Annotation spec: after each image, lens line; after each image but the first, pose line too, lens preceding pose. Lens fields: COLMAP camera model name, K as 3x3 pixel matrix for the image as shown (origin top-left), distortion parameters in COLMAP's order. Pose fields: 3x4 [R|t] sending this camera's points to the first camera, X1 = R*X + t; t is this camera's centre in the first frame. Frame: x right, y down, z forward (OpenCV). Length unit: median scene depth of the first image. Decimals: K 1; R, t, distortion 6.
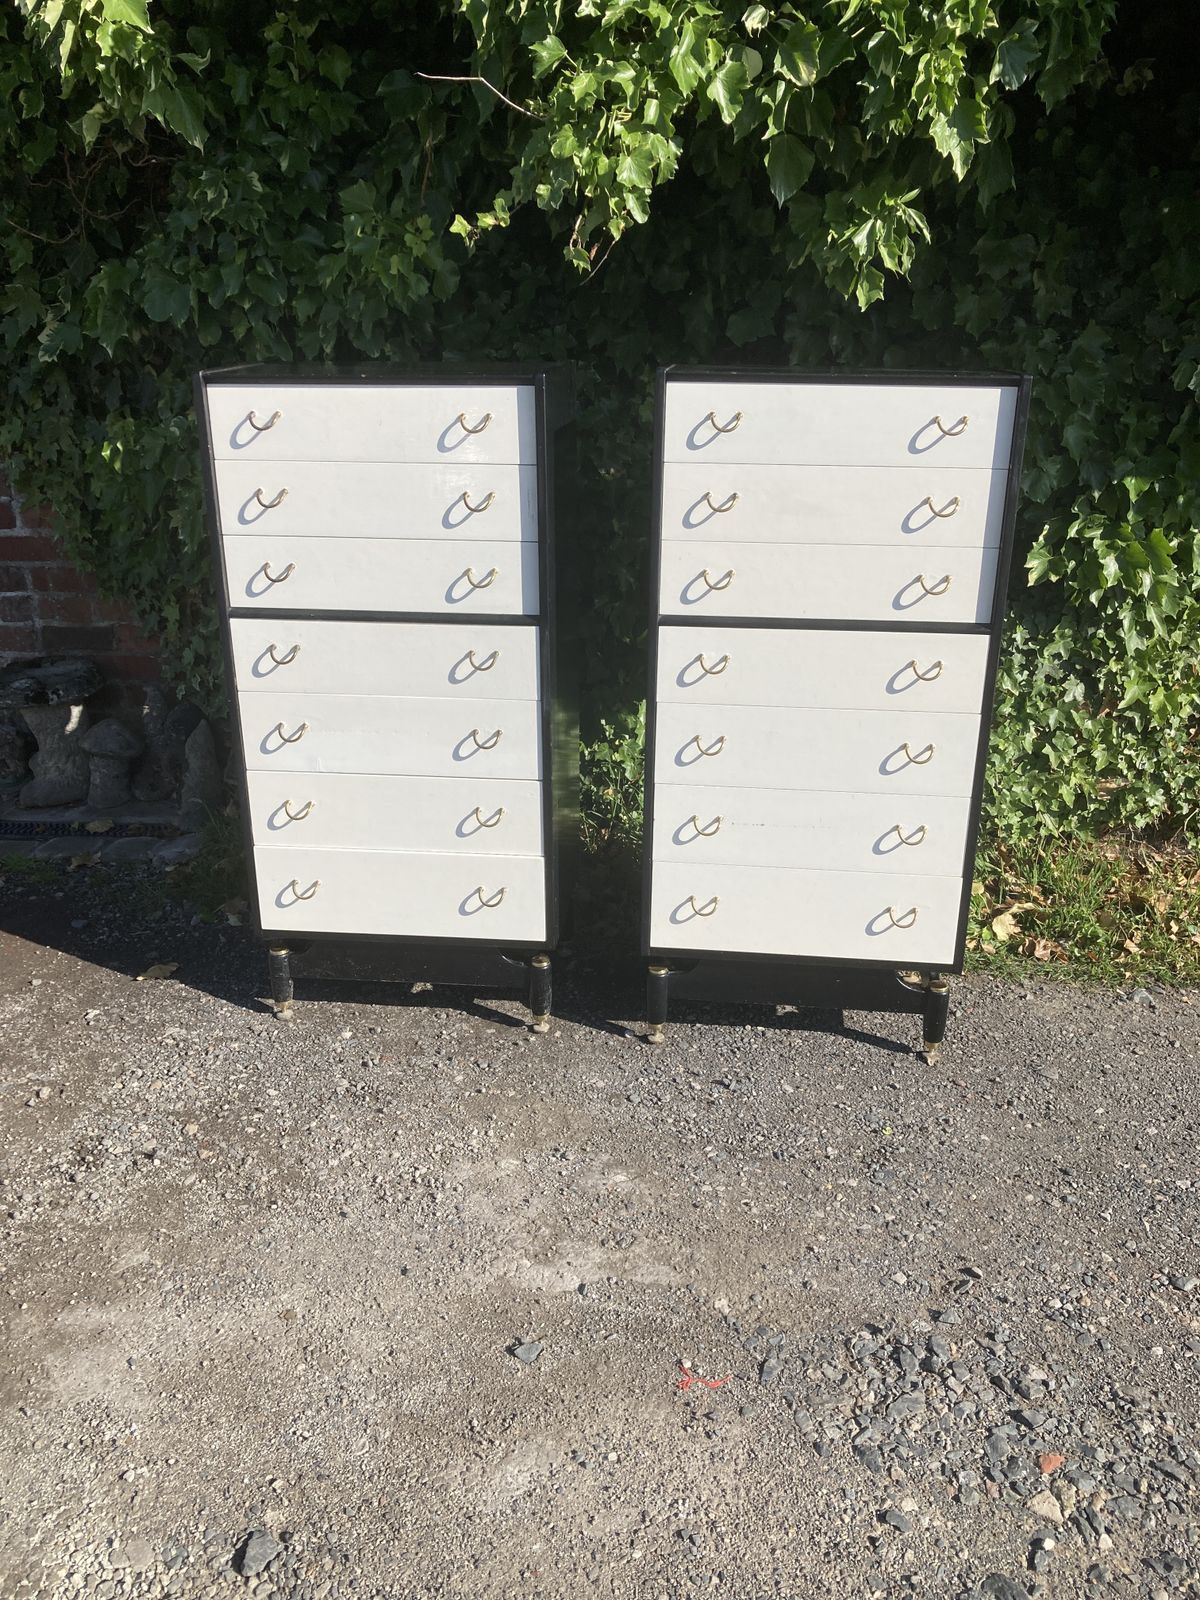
lens RADIAL K [[1282.8, 0, 598.8], [0, 1282.8, 807.4], [0, 0, 1]] dist [0.005118, -0.005851]
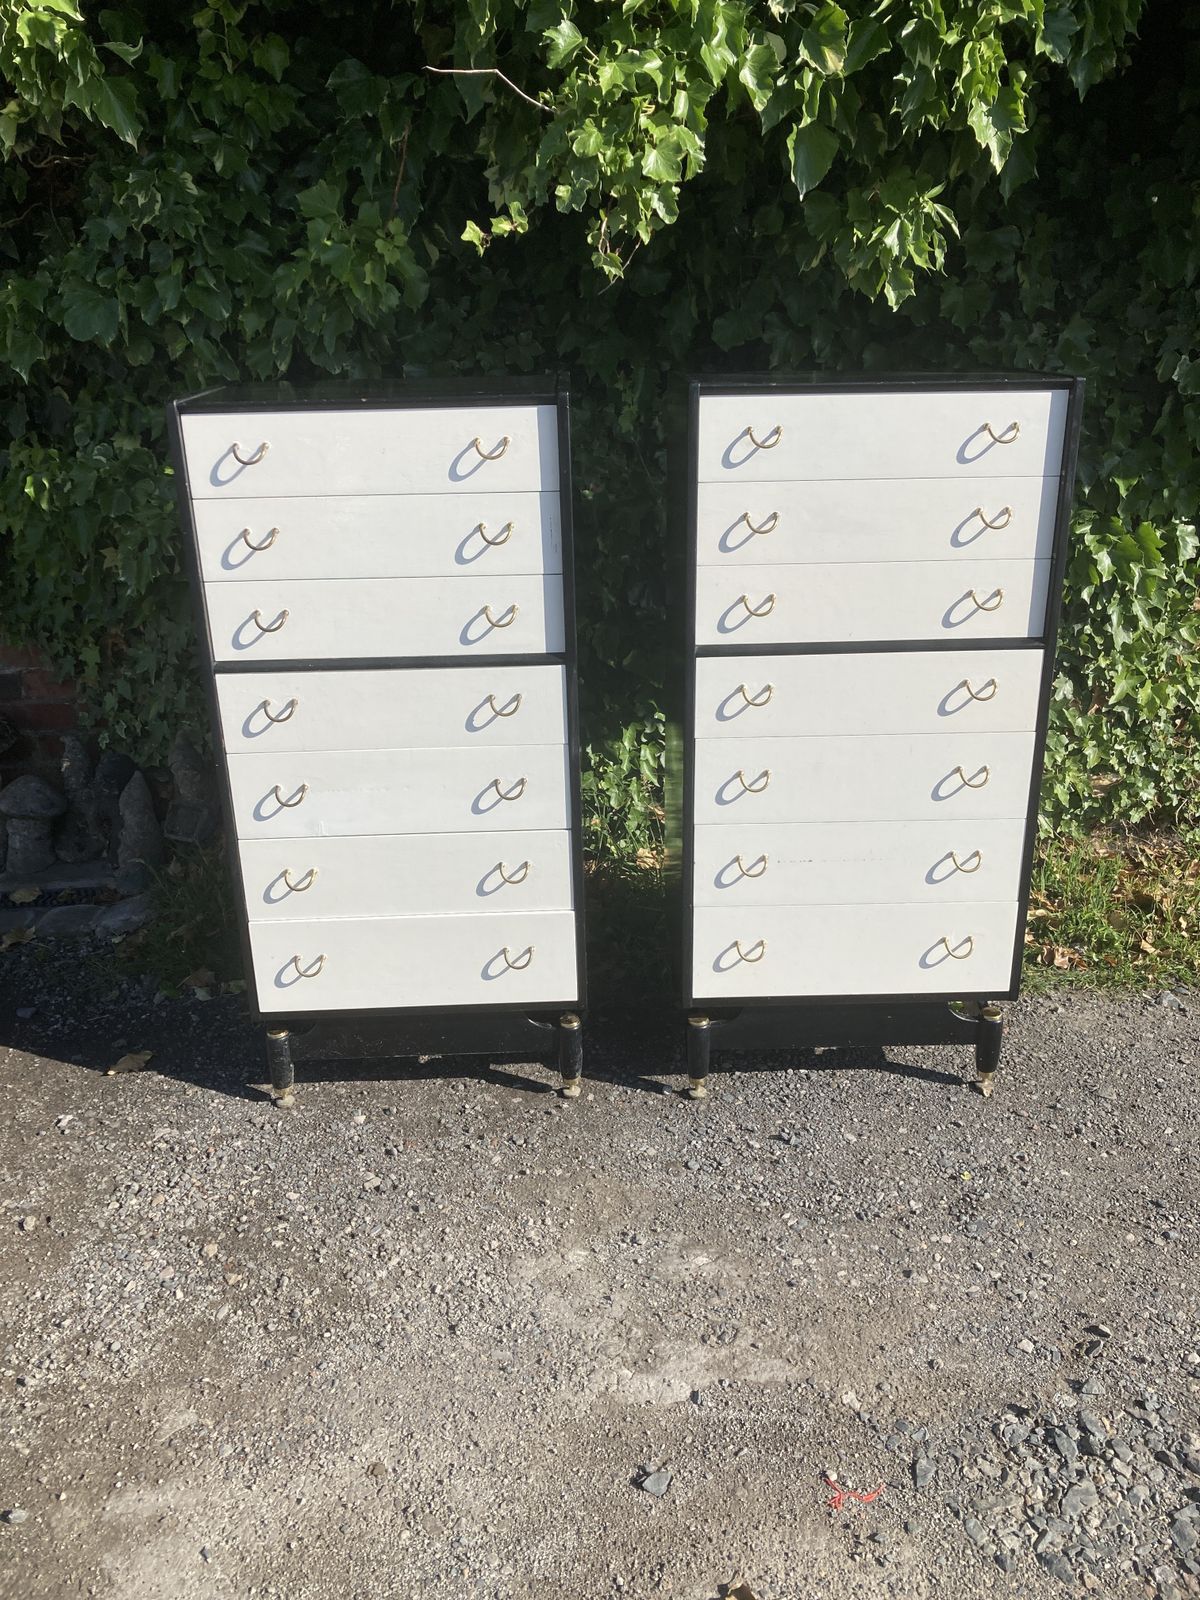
lens RADIAL K [[1288.3, 0, 597.5], [0, 1288.3, 795.4], [0, 0, 1]] dist [-0.031840, 0.079705]
pose [[0.991795, -0.066946, 0.108903, -0.122496], [0.066966, 0.997749, 0.003478, -0.047065], [-0.108891, 0.003843, 0.994046, 0.081316]]
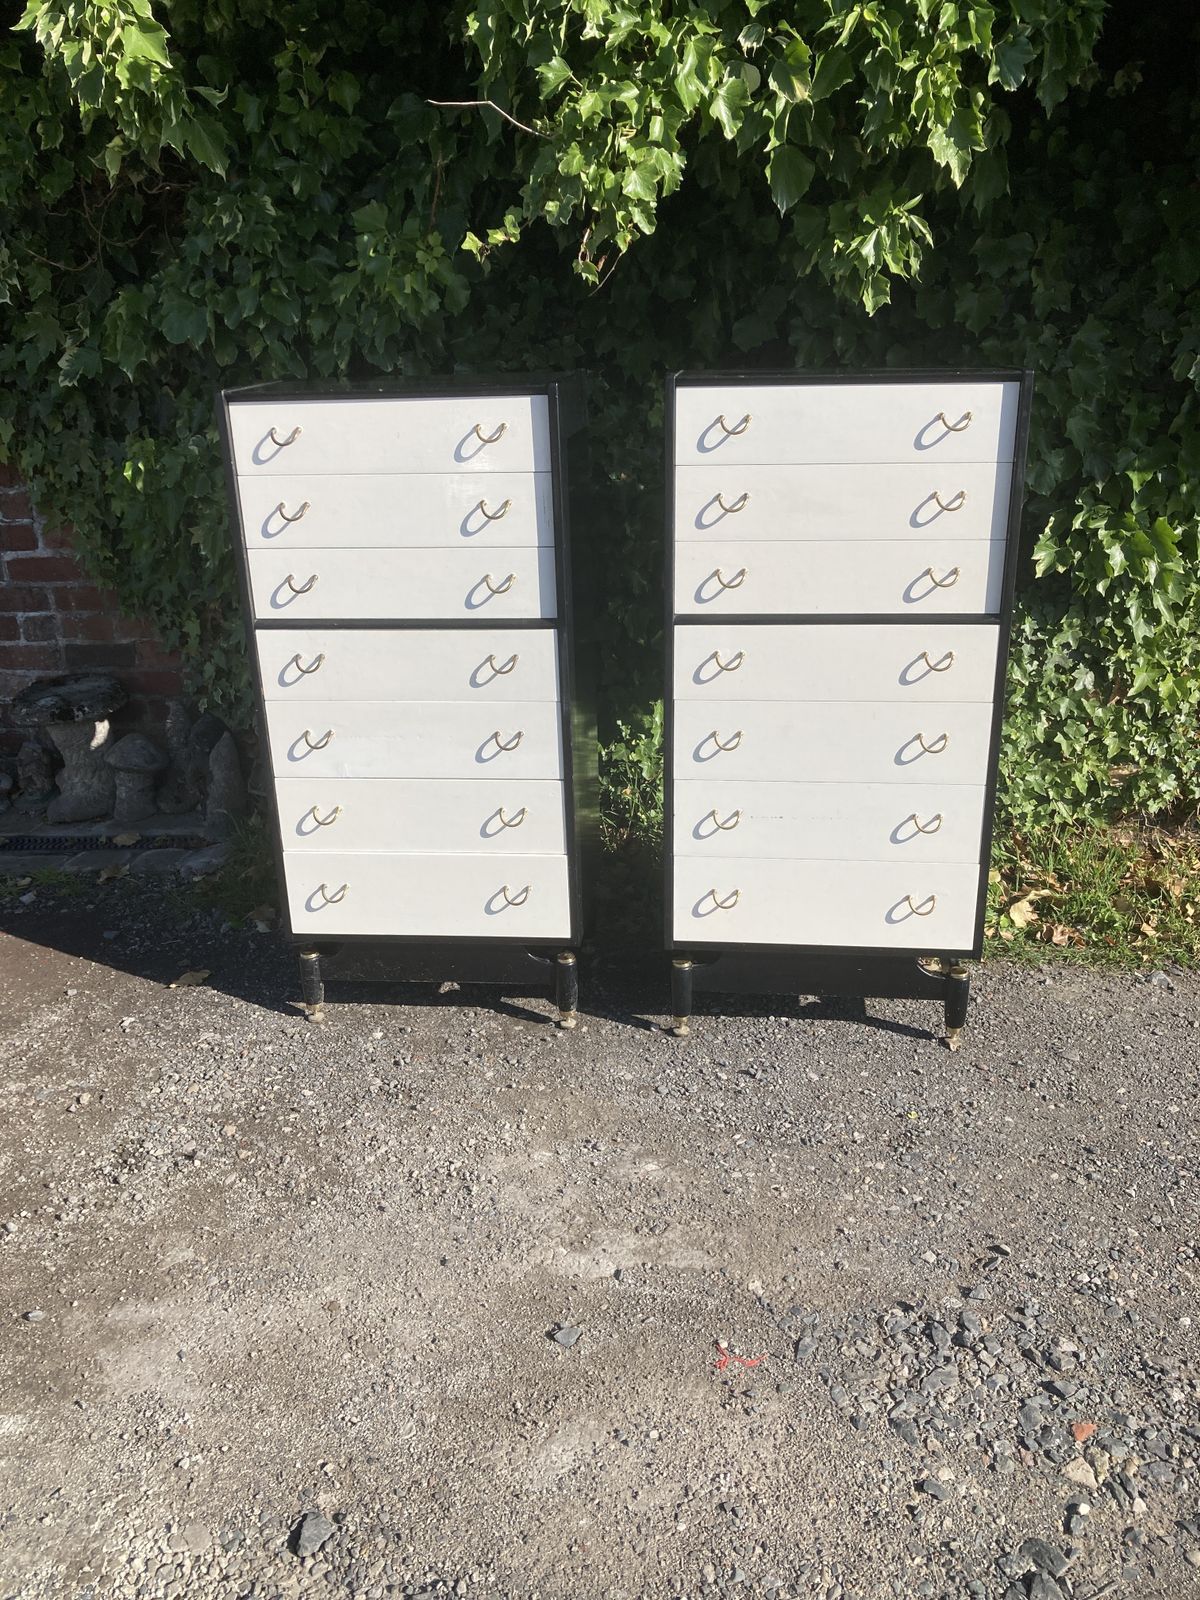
lens RADIAL K [[1283.3, 0, 600.0], [0, 1283.3, 800.0], [0, 0, 1]] dist [0.003407, 0.002450]
pose [[0.999614, -0.026457, -0.008484, -0.007049], [0.026364, 0.999593, -0.010860, 0.006727], [0.008768, 0.010632, 0.999905, -0.020718]]
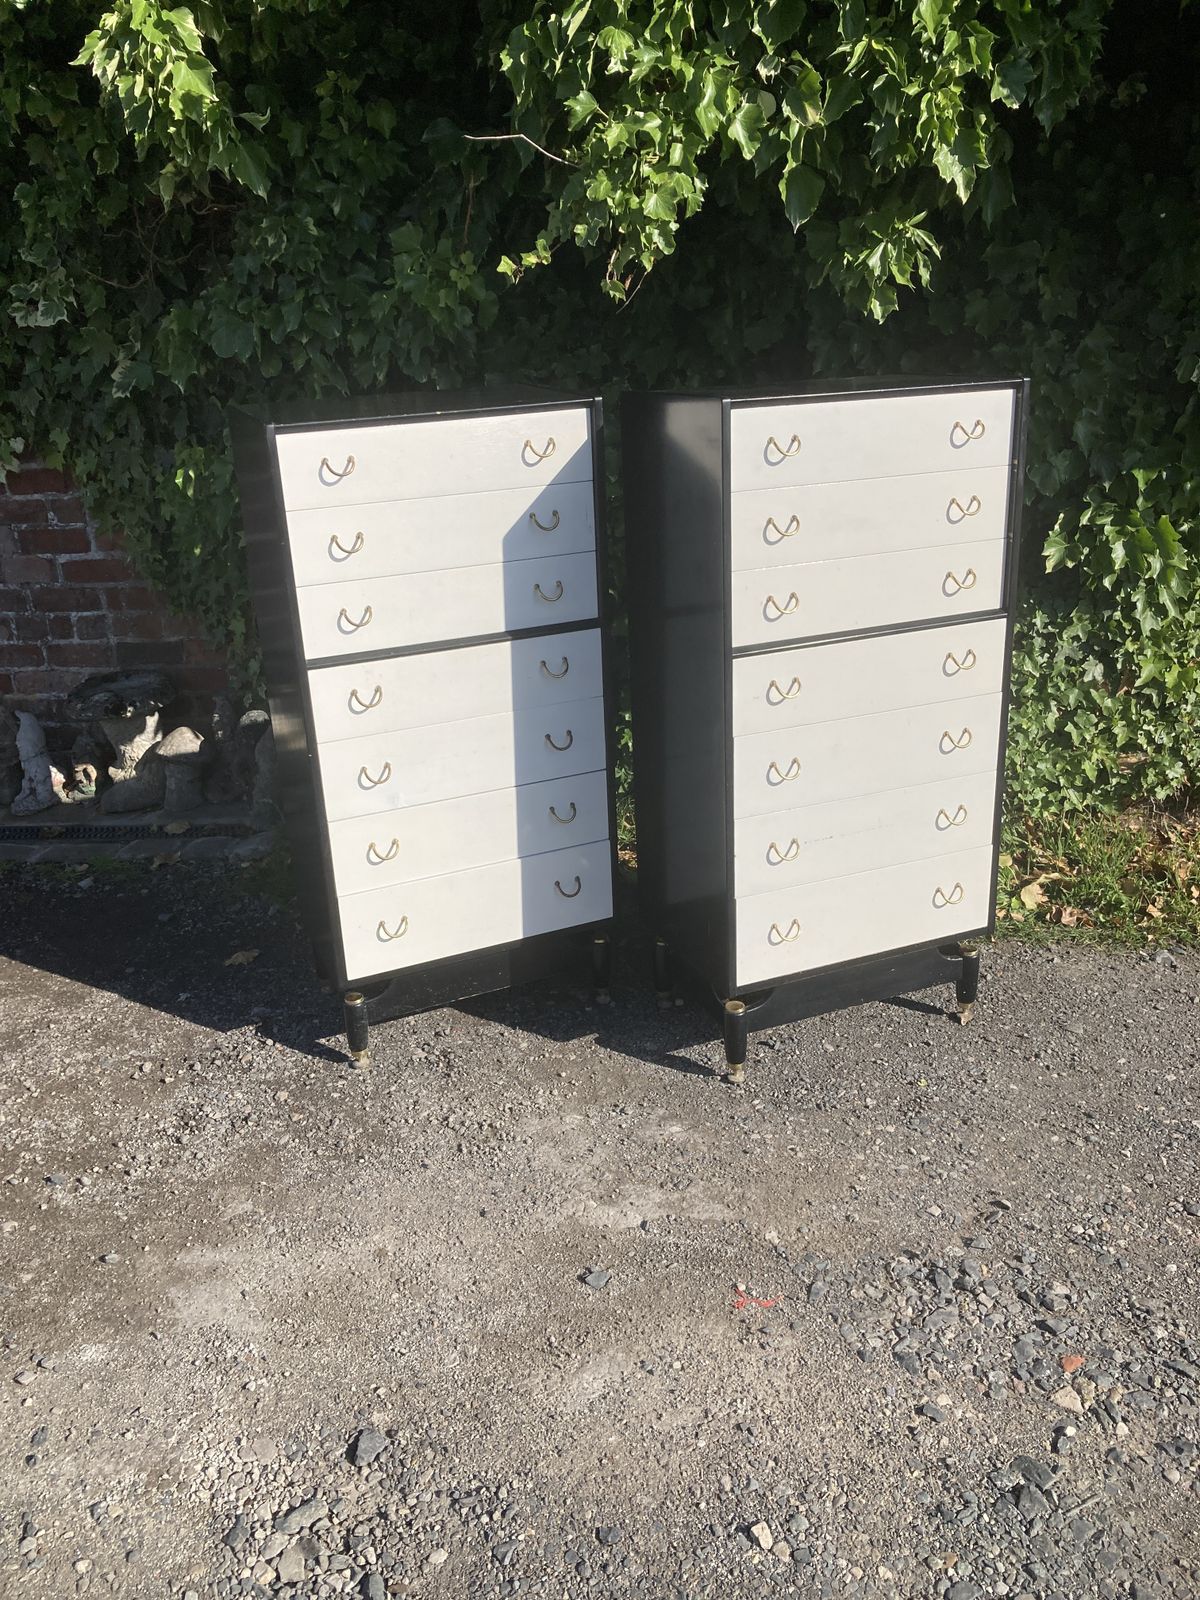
lens RADIAL K [[1282.8, 0, 598.8], [0, 1282.8, 807.4], [0, 0, 1]] dist [0.005118, -0.005851]
pose [[0.999050, -0.029123, -0.032432, -0.004700], [0.029102, 0.999576, -0.001125, 0.013247], [0.032451, 0.000180, 0.999473, -0.082516]]
